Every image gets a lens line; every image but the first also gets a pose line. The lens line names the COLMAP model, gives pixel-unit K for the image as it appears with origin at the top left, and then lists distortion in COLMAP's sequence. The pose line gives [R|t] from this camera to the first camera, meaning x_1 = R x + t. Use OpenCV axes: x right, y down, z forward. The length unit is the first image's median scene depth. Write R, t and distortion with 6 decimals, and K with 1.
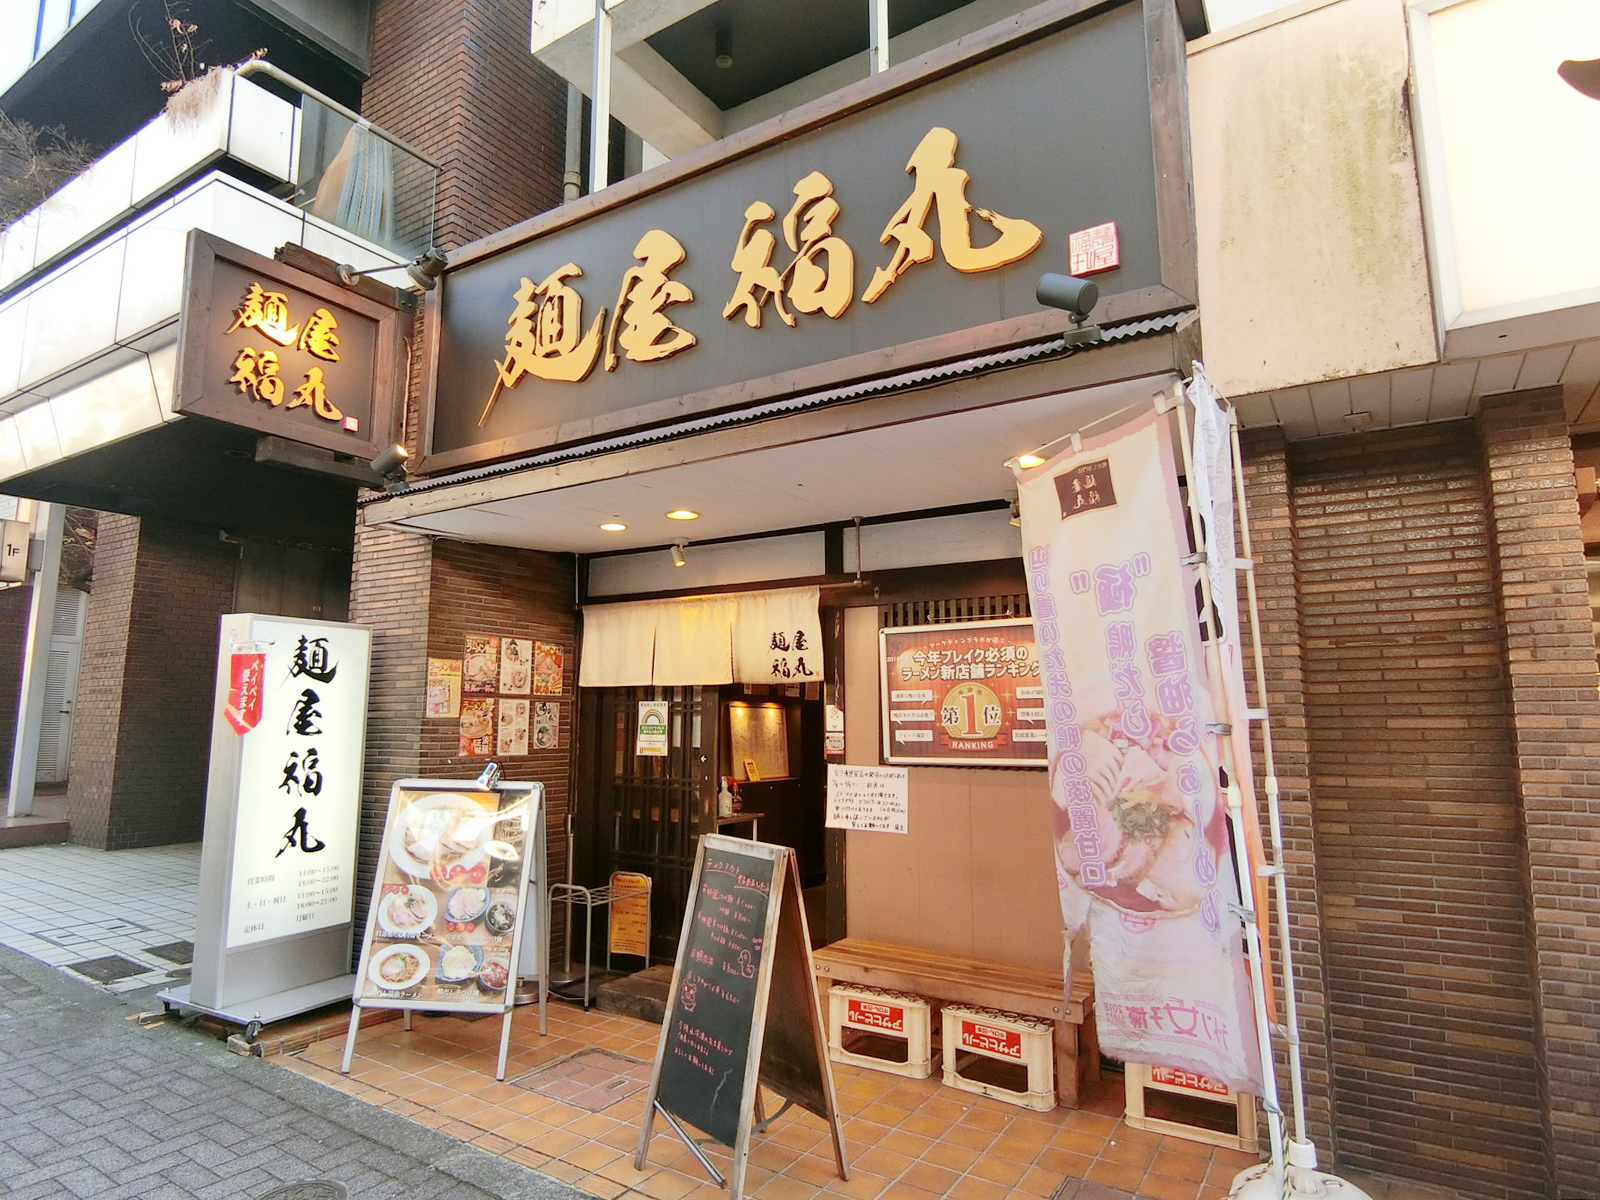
lens RADIAL K [[942.7, 0, 800.0], [0, 942.7, 600.0], [0, 0, 1]] dist [-0.008288, 0.001594]
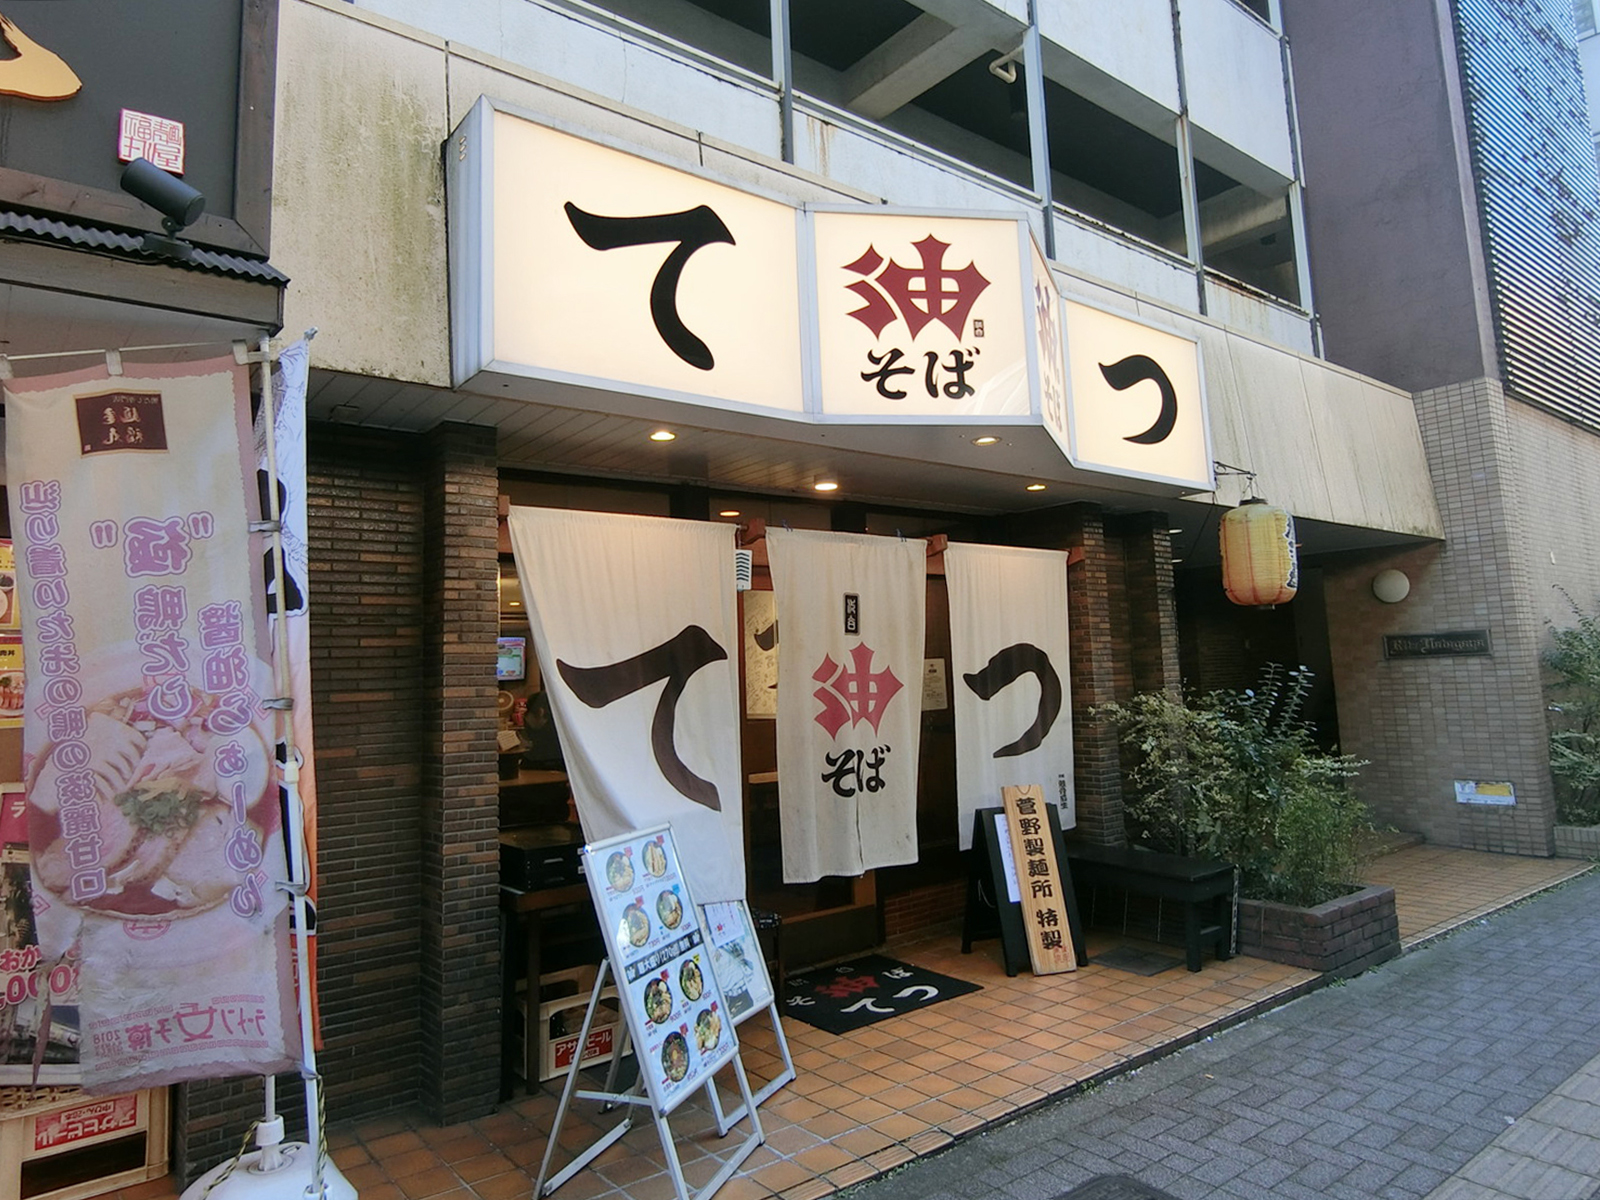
lens RADIAL K [[1001.7, 0, 802.0], [0, 1001.7, 561.5], [0, 0, 1]] dist [0.068070, -0.111378]
pose [[0.349390, 0.100998, 0.931518, -0.314516], [-0.088118, 0.993309, -0.074646, 0.018449], [-0.932824, -0.056003, 0.355953, 0.115934]]
